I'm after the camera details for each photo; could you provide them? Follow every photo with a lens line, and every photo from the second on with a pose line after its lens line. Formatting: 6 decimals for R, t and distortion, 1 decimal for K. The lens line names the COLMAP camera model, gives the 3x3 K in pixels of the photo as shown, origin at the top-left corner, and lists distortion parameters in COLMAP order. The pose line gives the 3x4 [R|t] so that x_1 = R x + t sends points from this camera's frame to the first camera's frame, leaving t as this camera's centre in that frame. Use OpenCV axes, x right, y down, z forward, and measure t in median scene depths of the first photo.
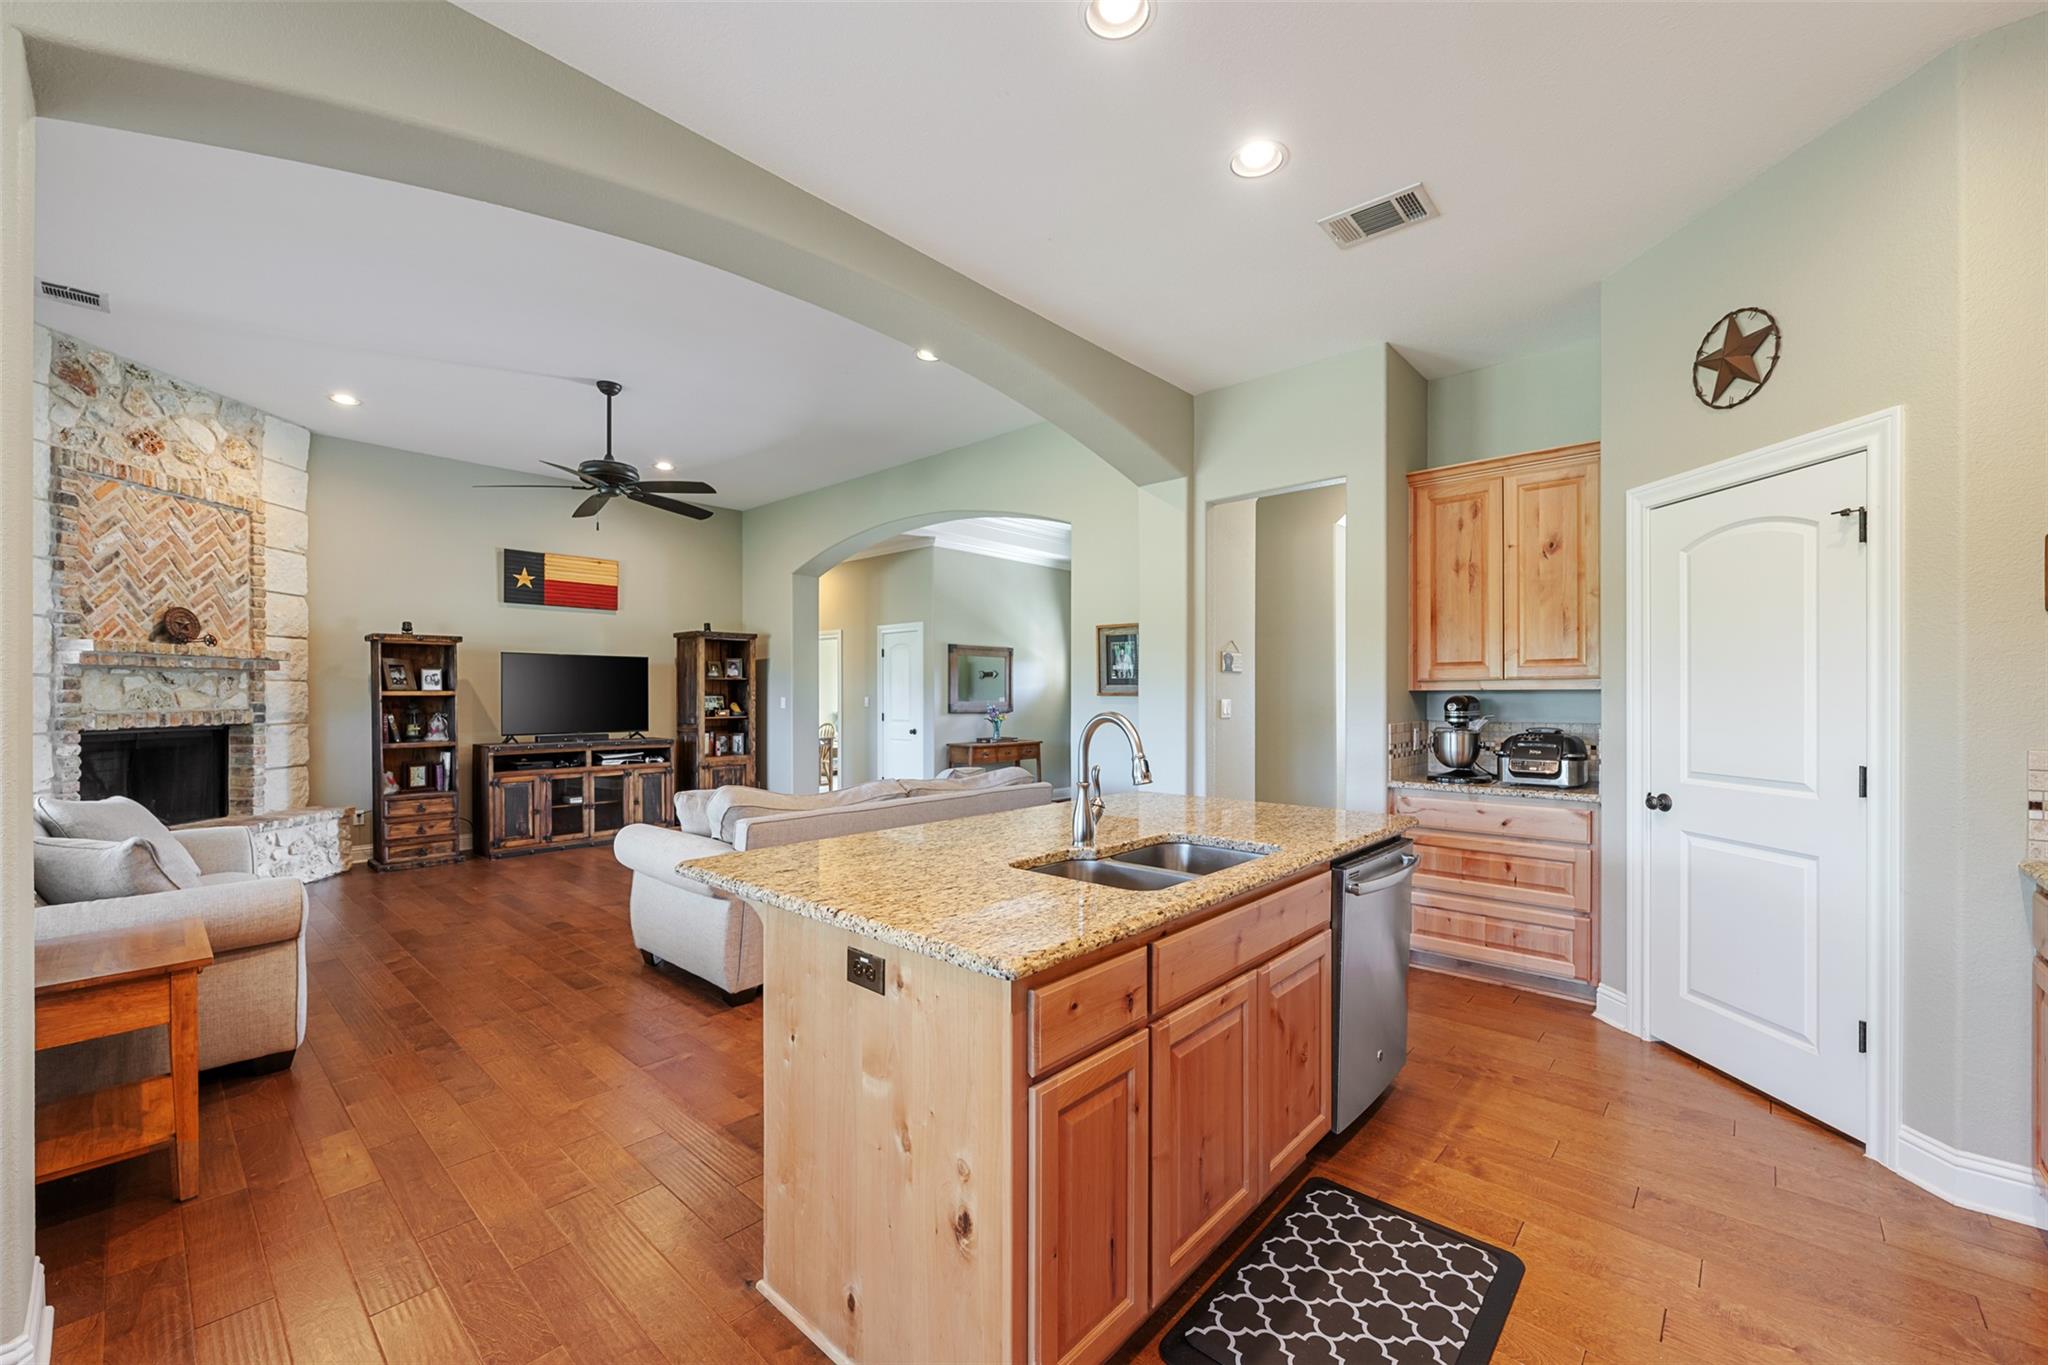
lens RADIAL K [[811.1, 0, 1021.9], [0, 811.1, 695.9], [0, 0, 1]] dist [-0.001777, 0.000354]
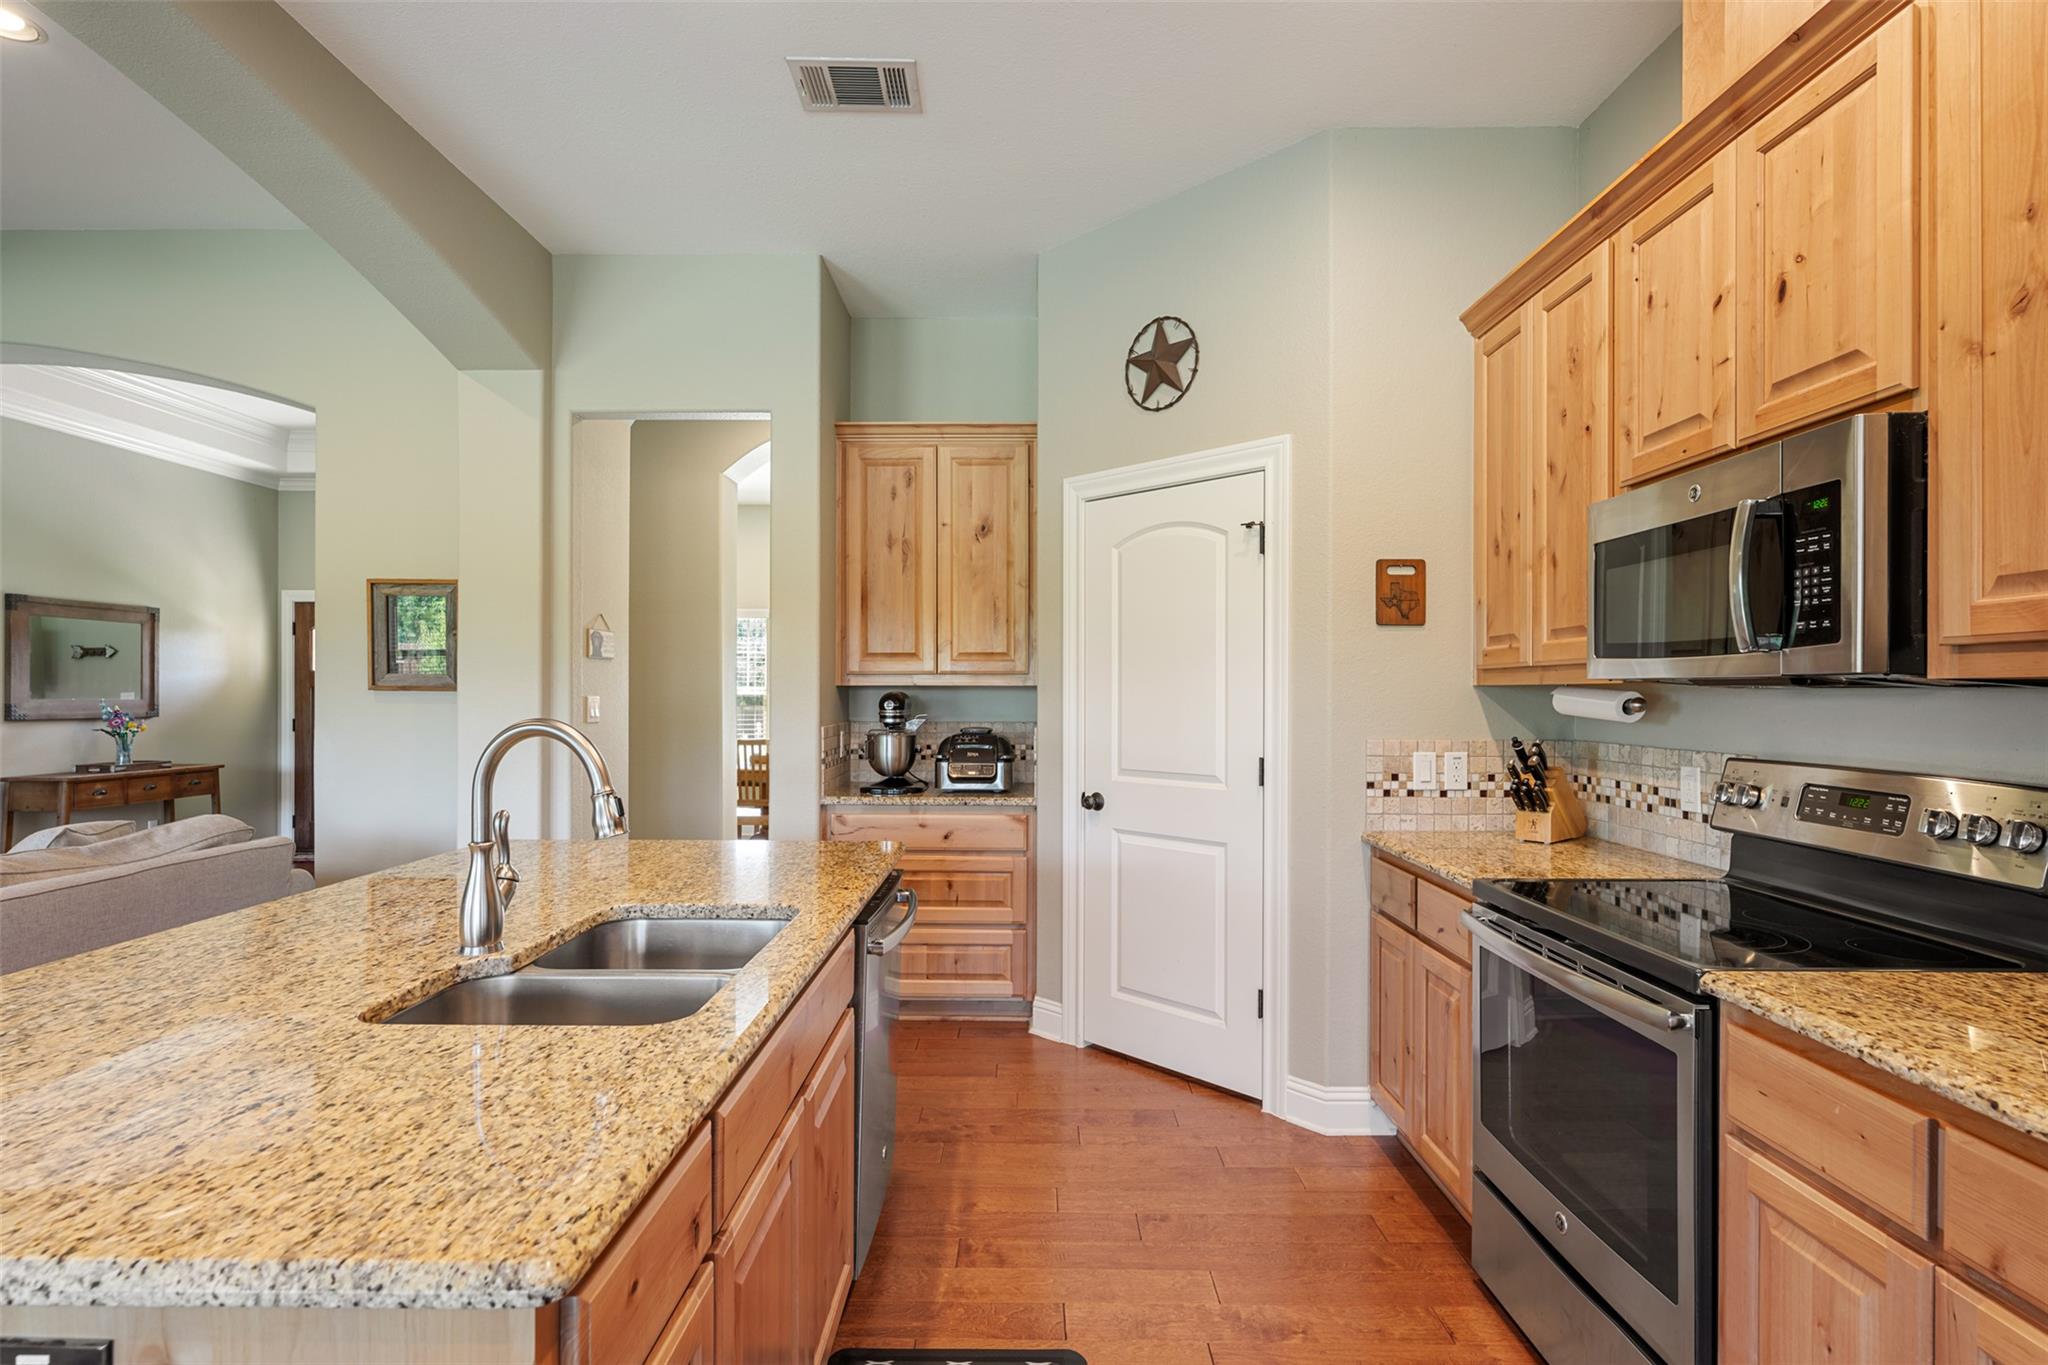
lens RADIAL K [[994.1, 0, 1019.8], [0, 994.1, 693.8], [0, 0, 1]] dist [-0.001119, -0.000439]
pose [[0.745349, 0.001498, 0.666673, -0.069376], [-0.003274, 0.999994, 0.001413, -0.000328], [-0.666667, -0.003236, 0.745349, 0.140649]]
